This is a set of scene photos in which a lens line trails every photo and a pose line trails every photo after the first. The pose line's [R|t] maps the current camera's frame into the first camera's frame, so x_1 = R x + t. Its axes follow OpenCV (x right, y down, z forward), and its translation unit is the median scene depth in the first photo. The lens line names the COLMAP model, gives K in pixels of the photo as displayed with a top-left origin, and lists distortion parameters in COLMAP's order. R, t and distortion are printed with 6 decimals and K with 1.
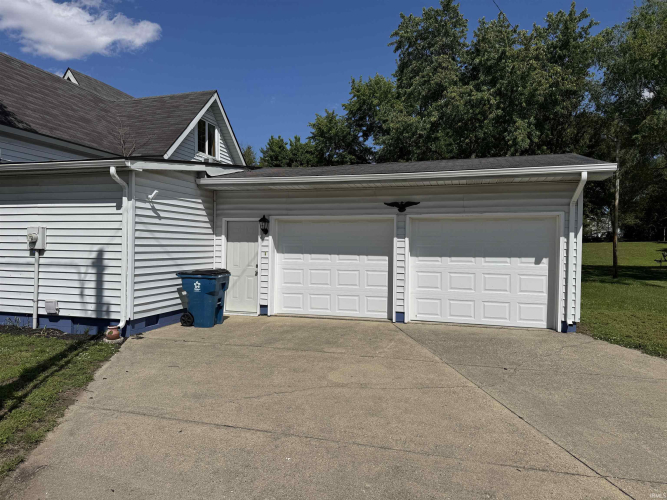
lens RADIAL K [[462.2, 0, 333.6], [0, 462.2, 254.9], [0, 0, 1]] dist [0.082276, -0.112376]
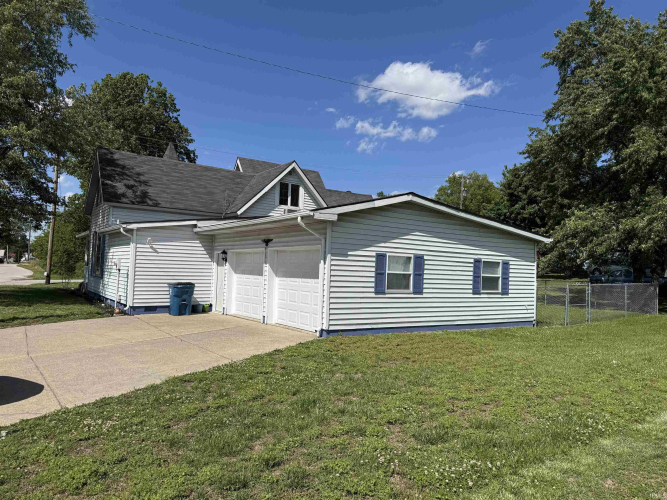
lens RADIAL K [[462.2, 0, 333.6], [0, 462.2, 254.9], [0, 0, 1]] dist [0.082276, -0.112376]
pose [[0.776043, -0.008907, -0.630617, 1.105616], [-0.032791, 0.997978, -0.054449, 0.005604], [0.629827, 0.062934, 0.774182, 0.019490]]
